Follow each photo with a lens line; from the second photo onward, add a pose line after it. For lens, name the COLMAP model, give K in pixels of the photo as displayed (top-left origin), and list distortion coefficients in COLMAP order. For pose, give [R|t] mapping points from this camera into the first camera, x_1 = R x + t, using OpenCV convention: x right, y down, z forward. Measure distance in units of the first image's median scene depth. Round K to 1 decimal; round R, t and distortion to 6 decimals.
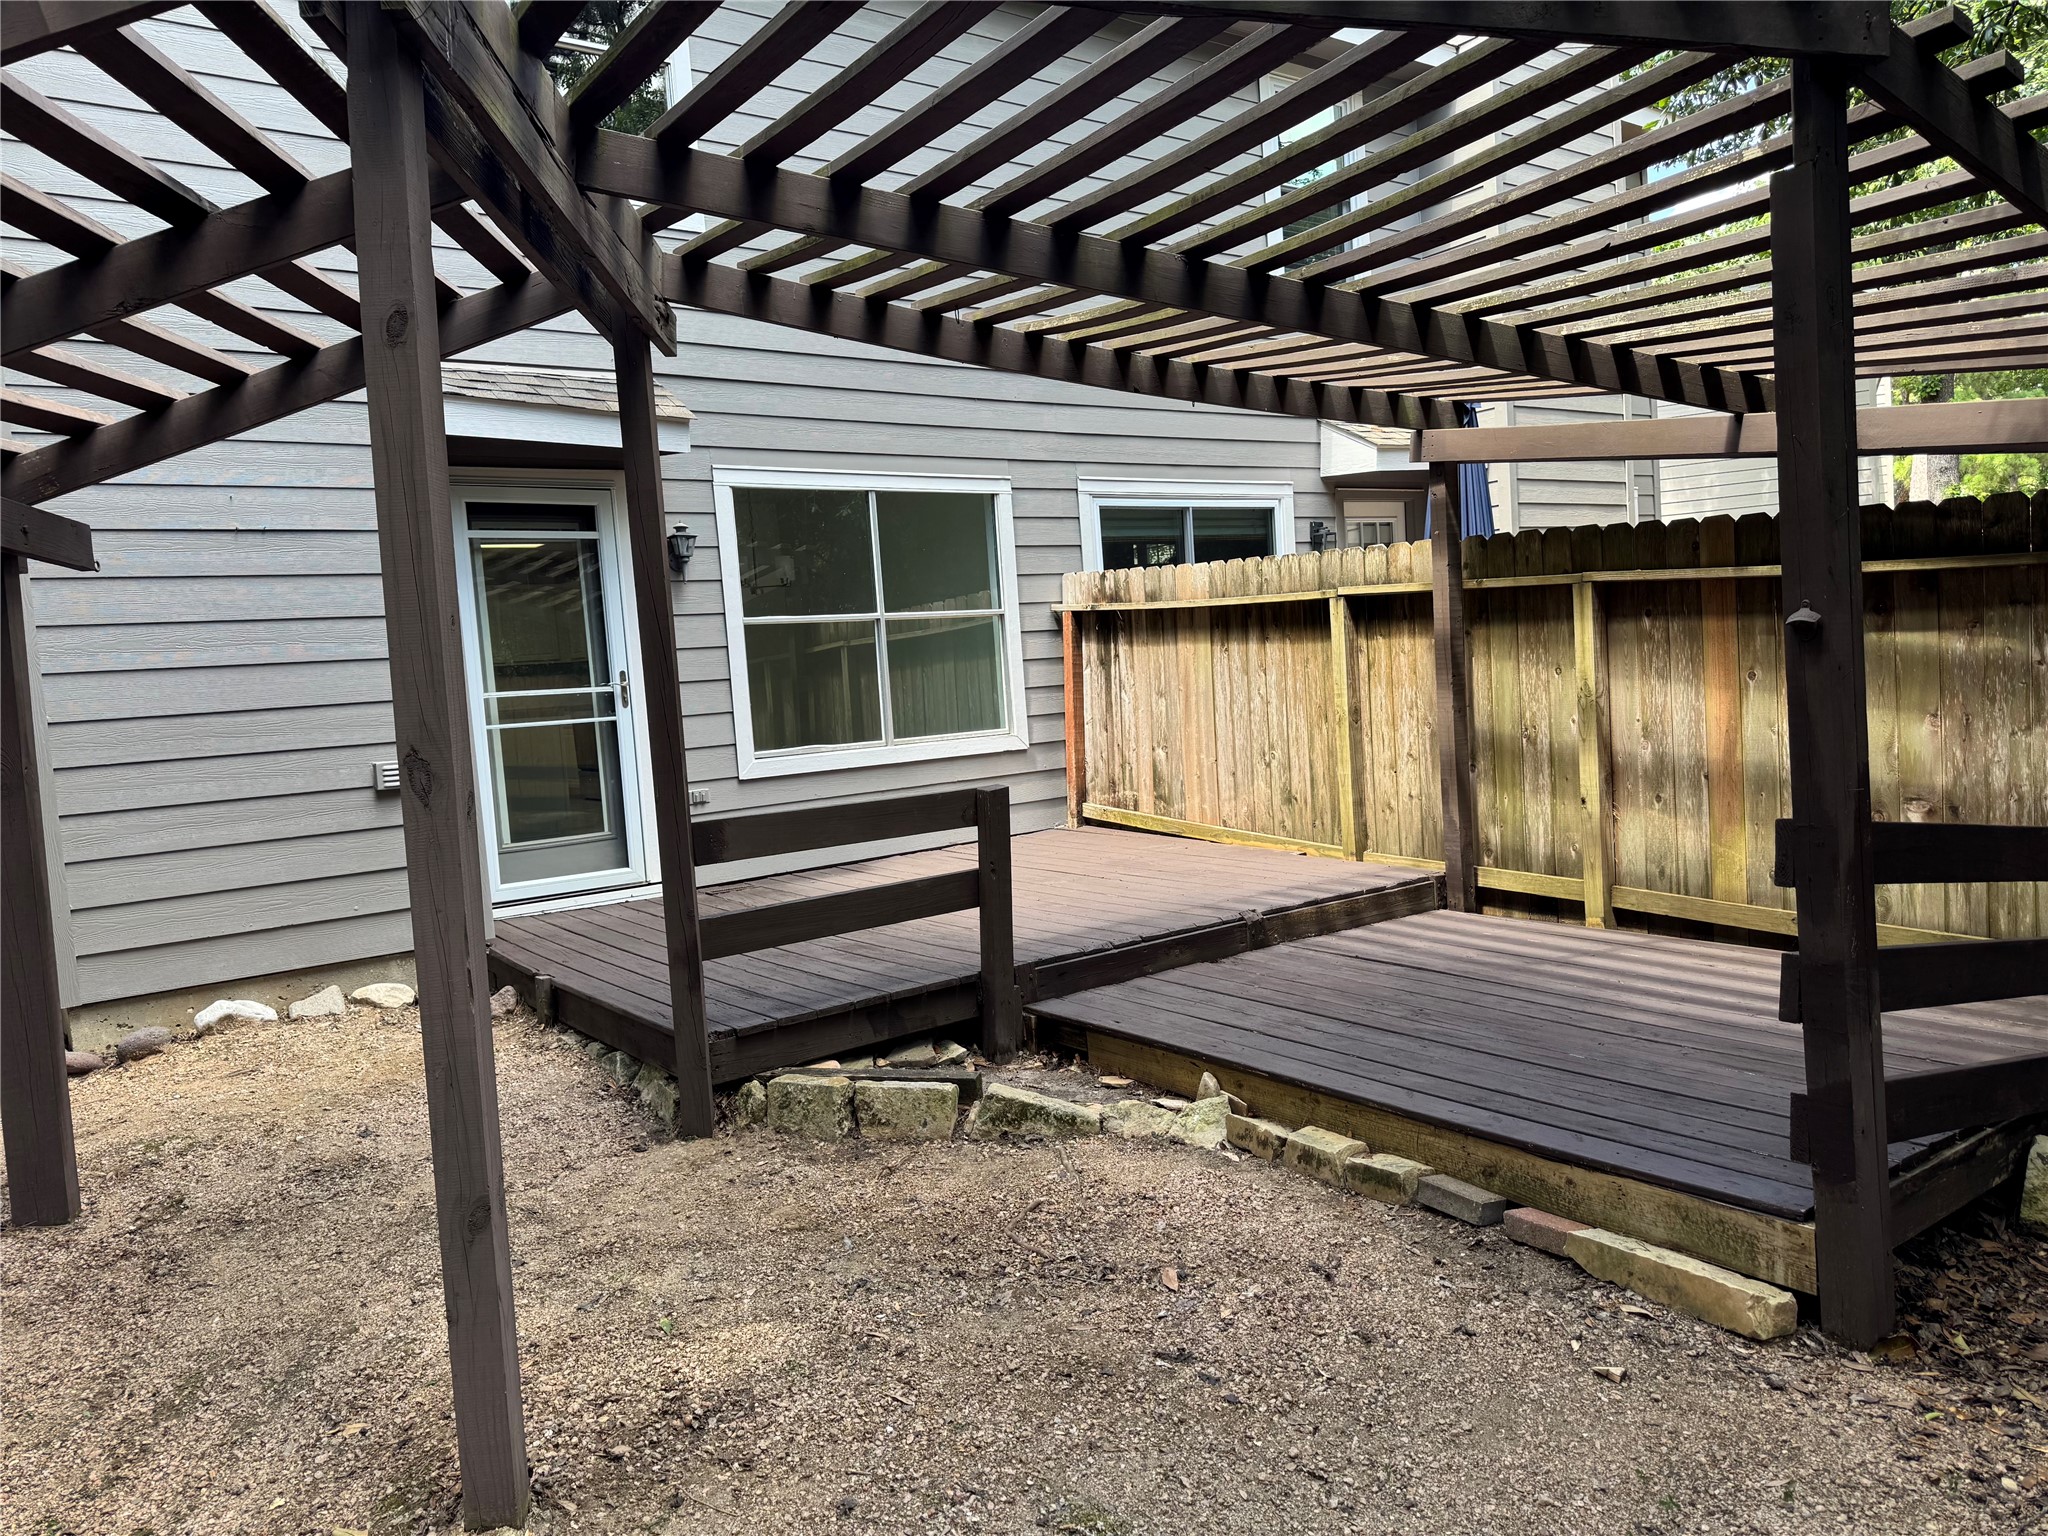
lens RADIAL K [[1455.7, 0, 1024.5], [0, 1455.7, 769.5], [0, 0, 1]] dist [0.011560, -0.004115]
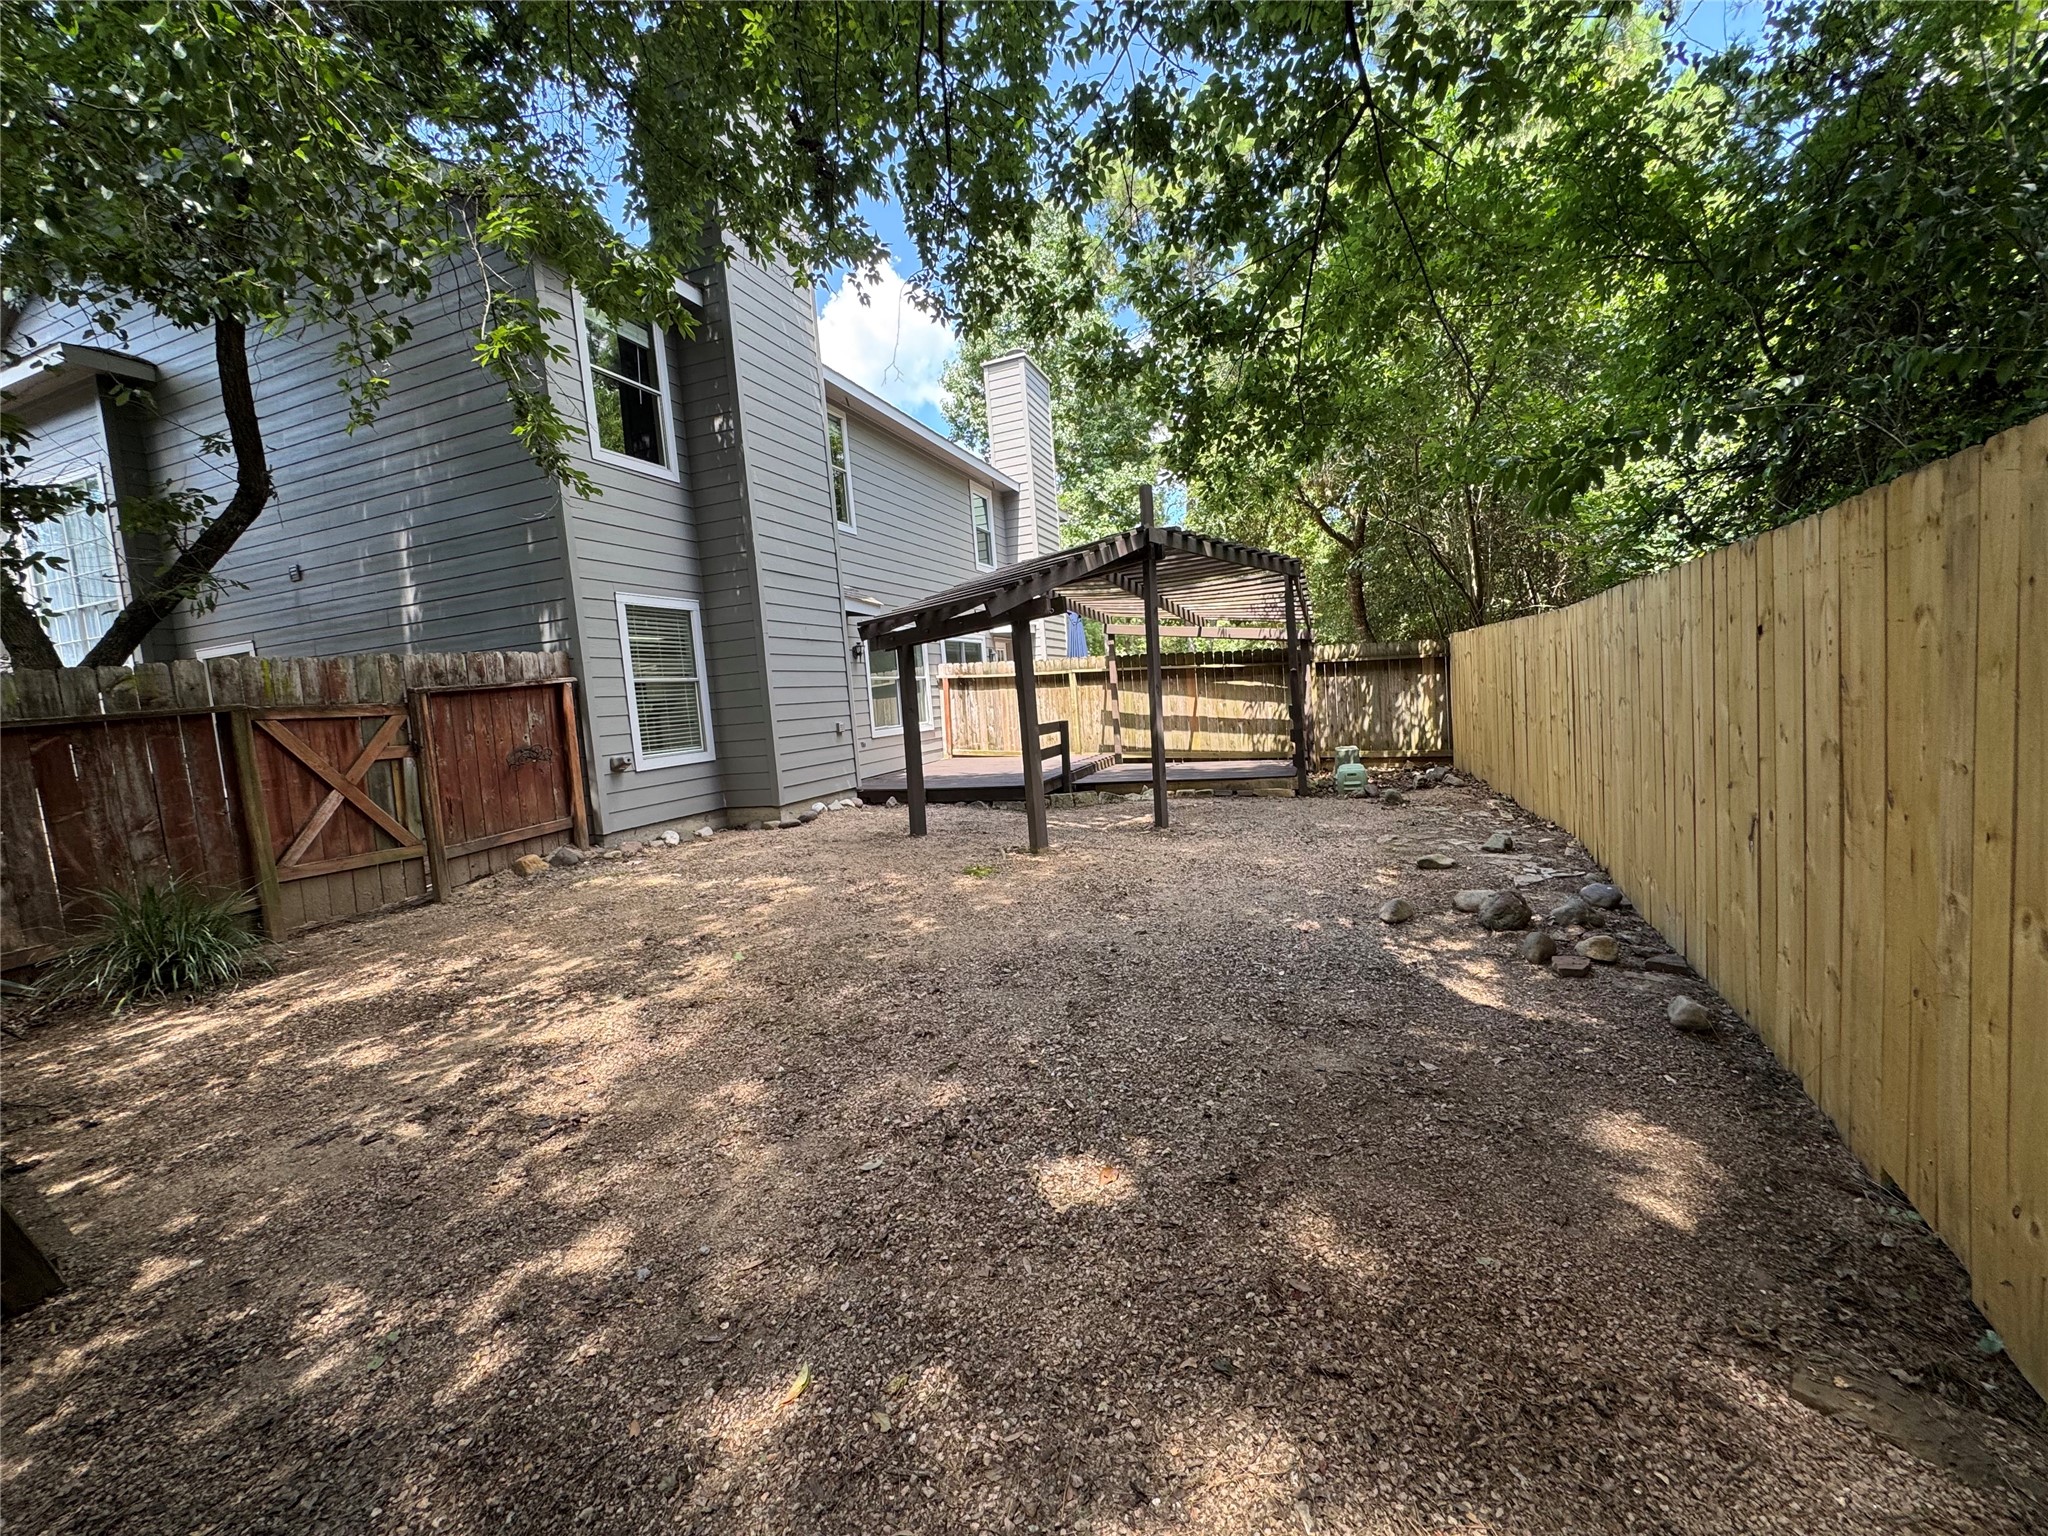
lens RADIAL K [[806.6, 0, 1022.9], [0, 806.6, 771.8], [0, 0, 1]] dist [-0.006875, 0.001645]
pose [[0.839805, -0.045823, 0.540952, -0.897800], [0.055926, 0.998432, -0.002248, 0.104088], [-0.540001, 0.032141, 0.841051, -0.463583]]
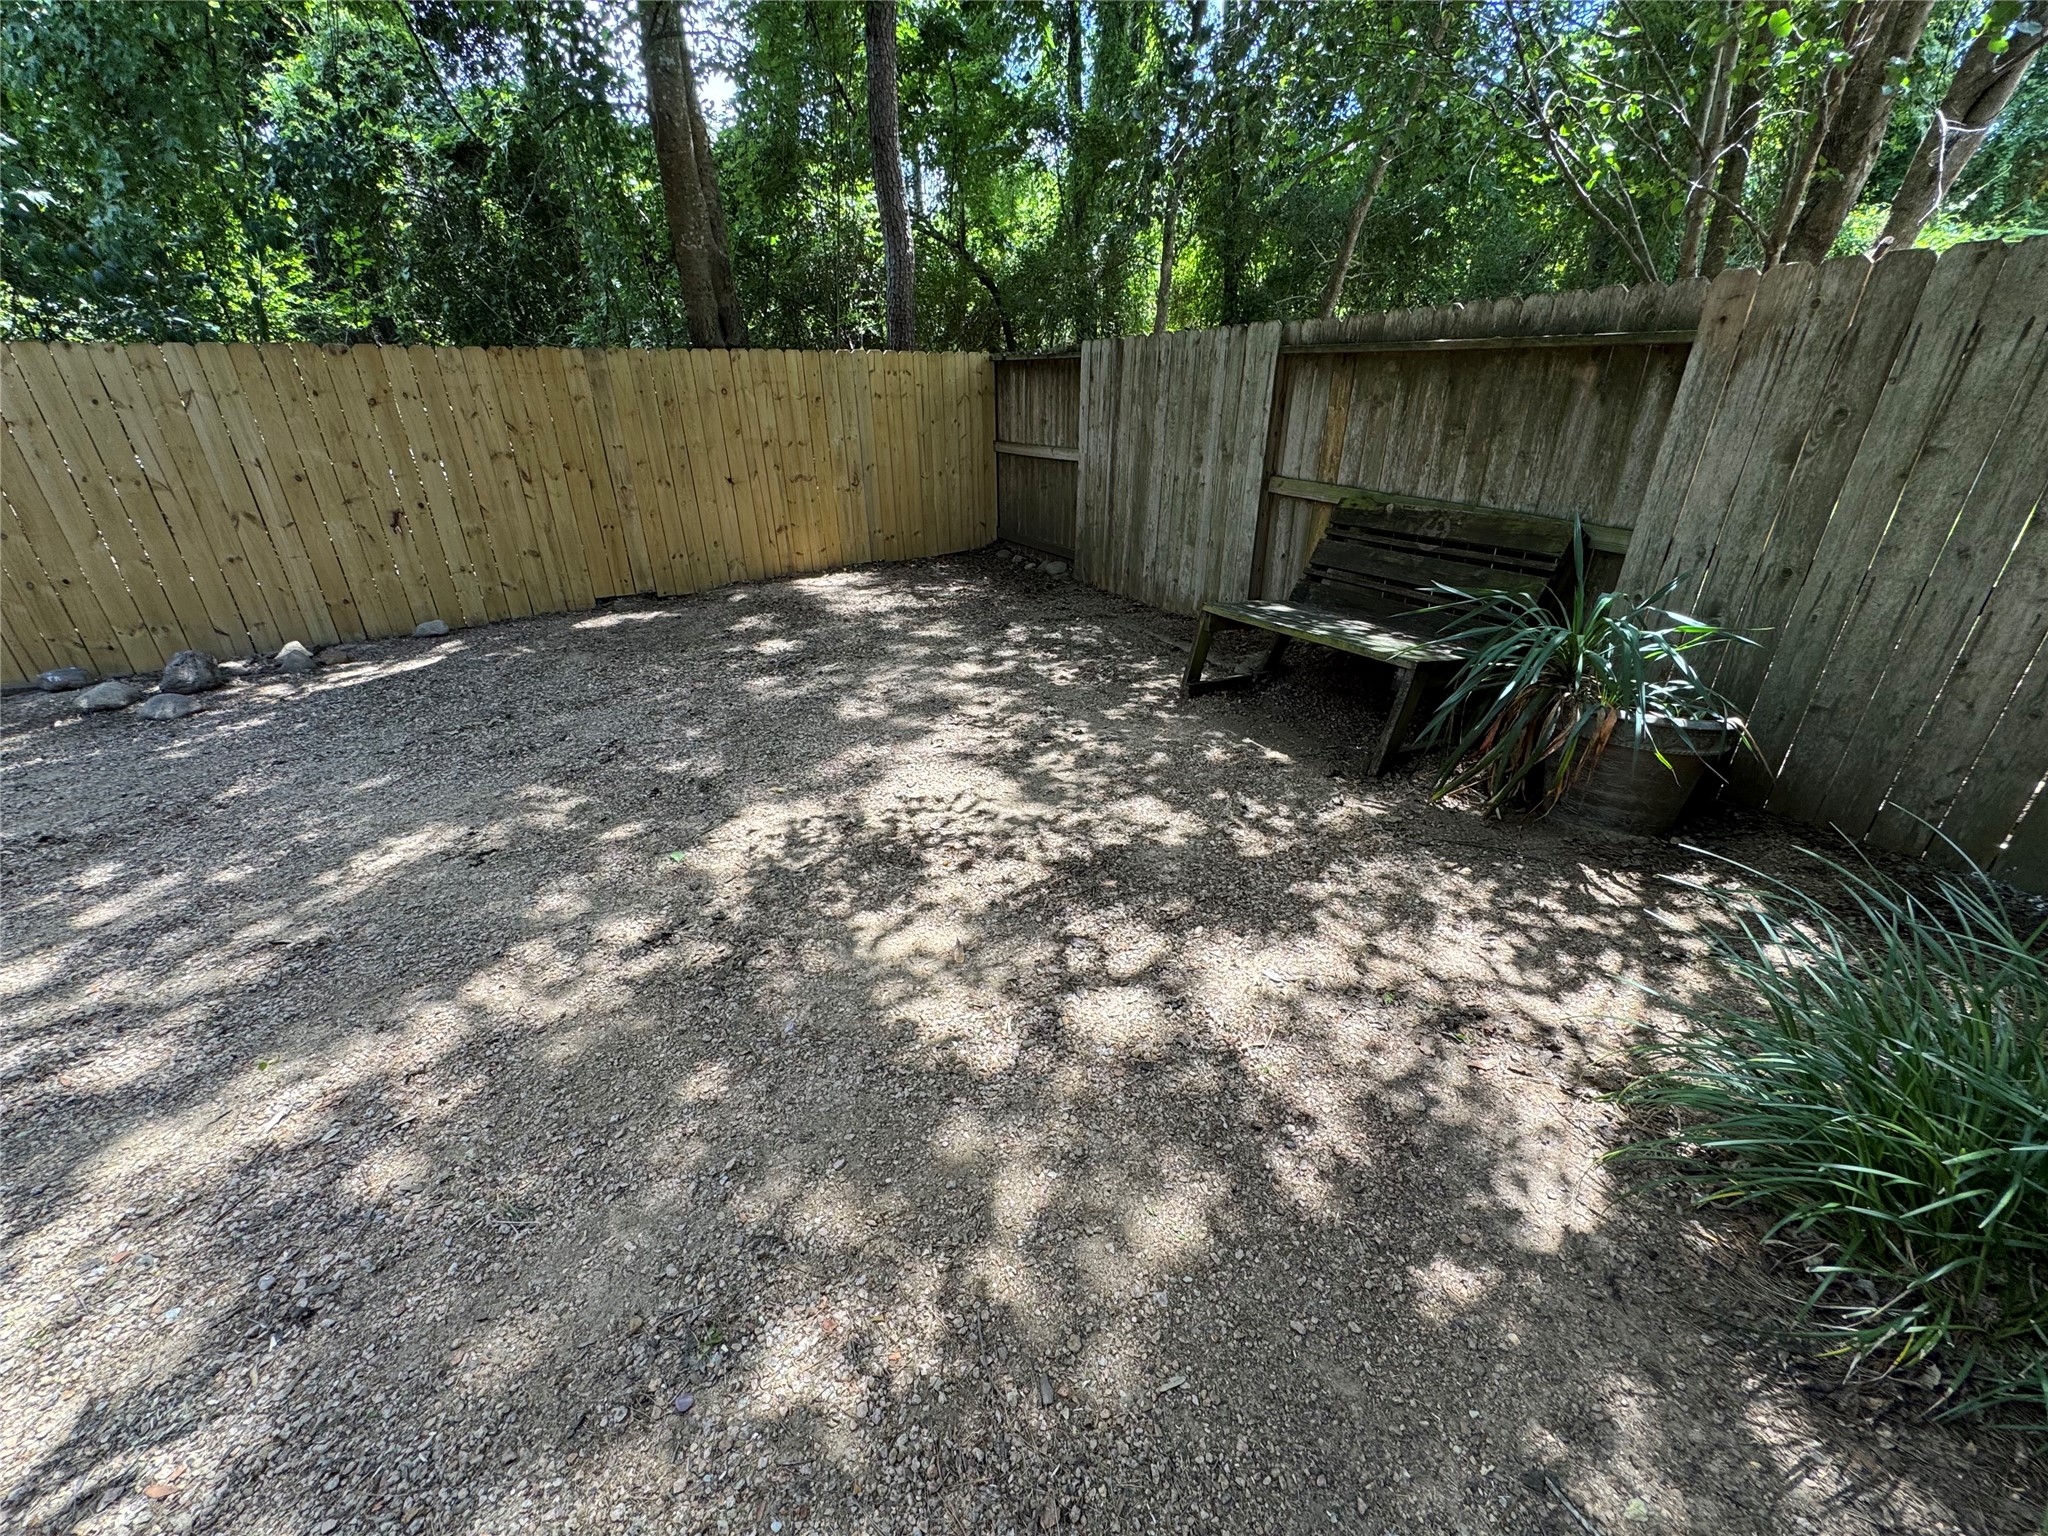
lens RADIAL K [[806.6, 0, 1023.7], [0, 806.6, 764.3], [0, 0, 1]] dist [-0.006875, 0.001645]
pose [[-0.995700, 0.091484, -0.014559, -0.913807], [0.072227, 0.865101, 0.496370, 0.016633], [0.058005, 0.493184, -0.867989, 0.526629]]
